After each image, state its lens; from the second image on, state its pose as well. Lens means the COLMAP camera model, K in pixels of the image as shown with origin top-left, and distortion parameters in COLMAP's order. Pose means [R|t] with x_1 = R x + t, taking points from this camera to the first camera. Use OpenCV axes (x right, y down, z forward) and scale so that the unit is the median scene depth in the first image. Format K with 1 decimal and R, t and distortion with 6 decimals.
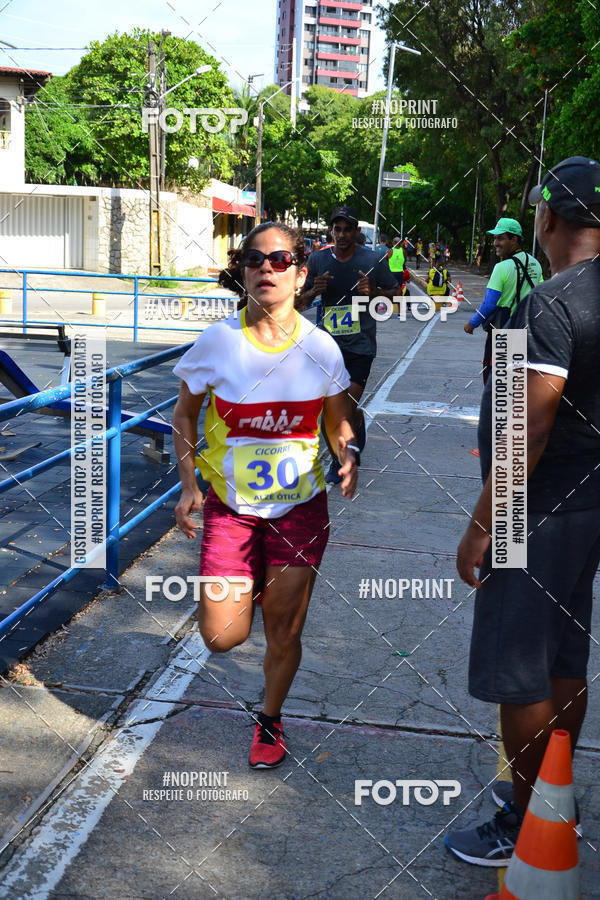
lens RADIAL K [[1122.4, 0, 307.1], [0, 1122.4, 440.8], [0, 0, 1]] dist [-0.007348, 0.000000]
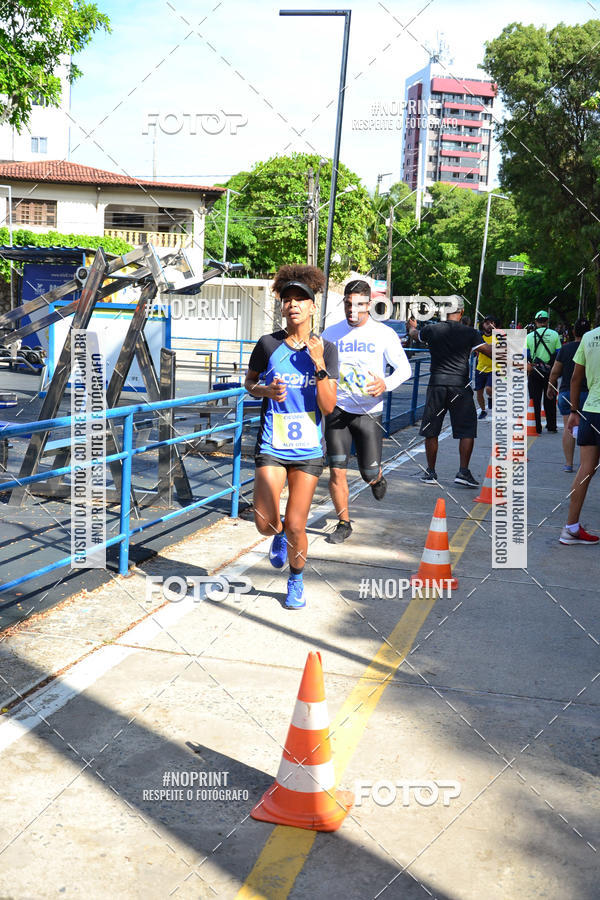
lens RADIAL K [[1099.5, 0, 316.6], [0, 1099.5, 445.4], [0, 0, 1]] dist [-0.010618, 0.000000]
pose [[0.994896, 0.016124, -0.099605, -0.001043], [-0.022574, 0.997696, -0.063973, 0.029657], [0.098344, 0.065895, 0.992968, -0.163089]]
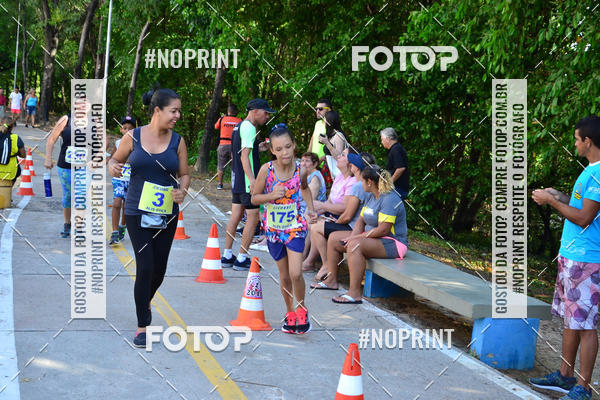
lens RADIAL K [[899.6, 0, 301.9], [0, 899.6, 200.8], [0, 0, 1]] dist [-0.009753, 0.000000]
pose [[0.893328, -0.016254, 0.449111, 0.029491], [0.039998, 0.998255, -0.043433, -0.055694], [-0.447622, 0.056763, 0.892420, 0.317845]]
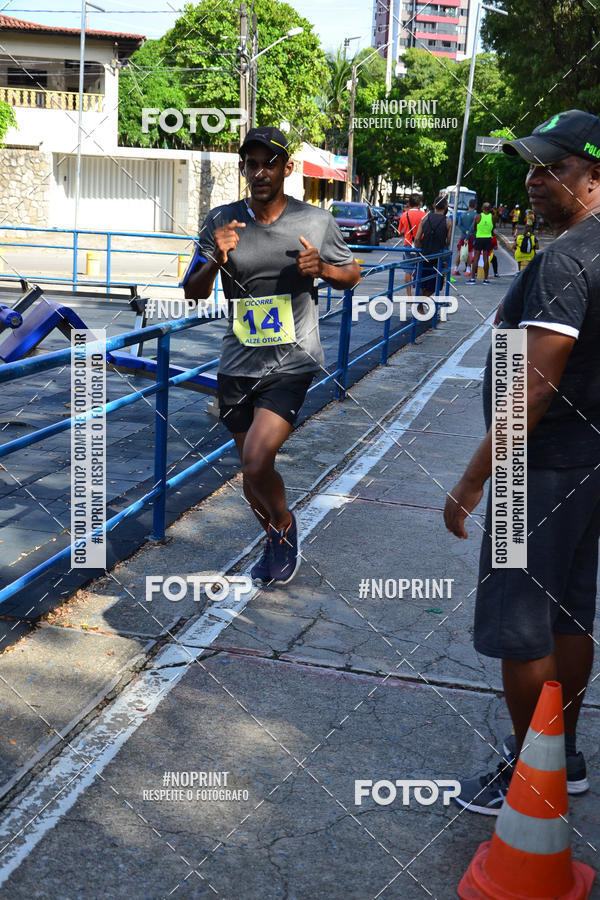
lens RADIAL K [[1122.4, 0, 314.4], [0, 1122.4, 438.6], [0, 0, 1]] dist [-0.007348, 0.000000]
pose [[0.997025, 0.022537, -0.073705, 0.004663], [-0.020474, 0.999380, 0.028631, 0.000766], [0.074305, -0.027036, 0.996869, -0.001282]]
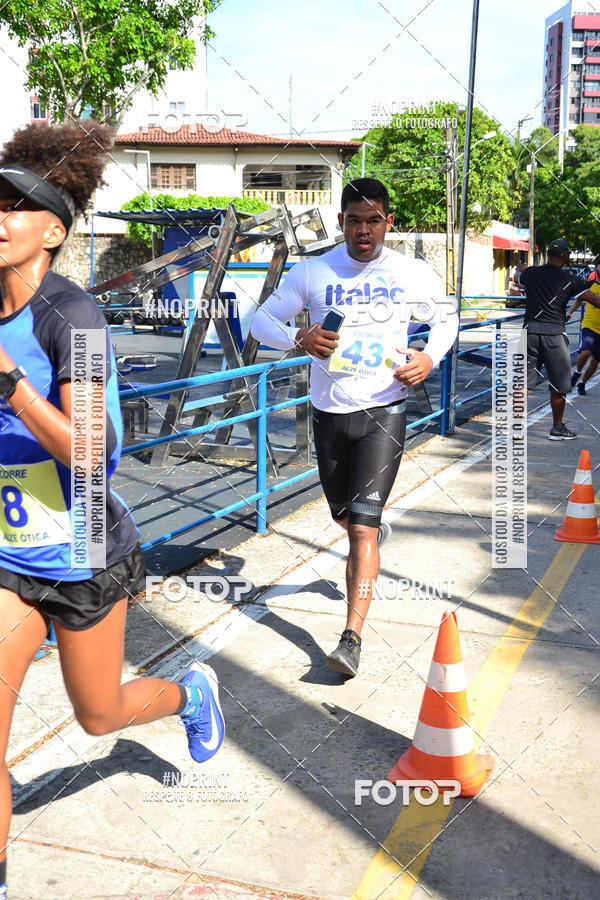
lens RADIAL K [[1099.5, 0, 332.0], [0, 1099.5, 446.5], [0, 0, 1]] dist [-0.010618, 0.000000]
pose [[0.976422, -0.002489, -0.215856, -0.000299], [-0.002205, 0.999766, -0.021500, 0.029638], [0.215859, 0.021469, 0.976188, -0.159908]]
